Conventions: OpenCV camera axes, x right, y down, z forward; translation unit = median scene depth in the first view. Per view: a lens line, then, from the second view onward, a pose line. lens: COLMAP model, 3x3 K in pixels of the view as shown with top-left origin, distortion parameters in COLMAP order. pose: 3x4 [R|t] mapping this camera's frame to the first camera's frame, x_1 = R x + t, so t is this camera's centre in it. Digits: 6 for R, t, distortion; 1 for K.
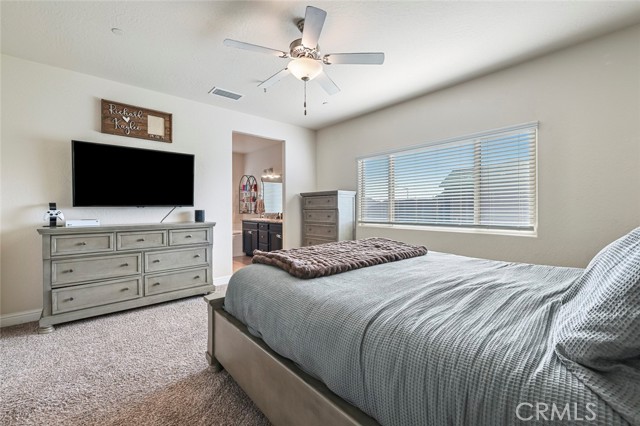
lens RADIAL K [[269.2, 0, 318.8], [0, 269.2, 210.7], [0, 0, 1]] dist [-0.000106, -0.000042]
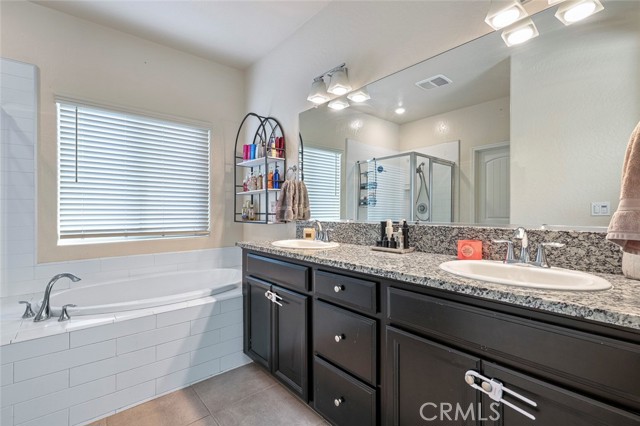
lens RADIAL K [[289.5, 0, 318.5], [0, 289.5, 210.5], [0, 0, 1]] dist [0.001388, 0.000080]
pose [[0.999838, 0.002416, -0.017811, -0.180897], [-0.002619, 0.999932, -0.011380, -0.000495], [0.017782, 0.011424, 0.999777, 0.633847]]
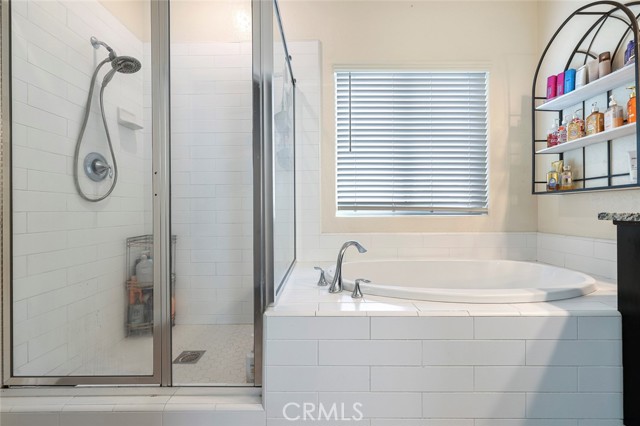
lens RADIAL K [[269.2, 0, 318.8], [0, 269.2, 210.7], [0, 0, 1]] dist [-0.000106, -0.000042]
pose [[0.742022, -0.001413, -0.670374, -0.287312], [-0.002707, 0.999983, -0.005104, 0.029214], [0.670370, 0.005602, 0.742006, 0.714985]]
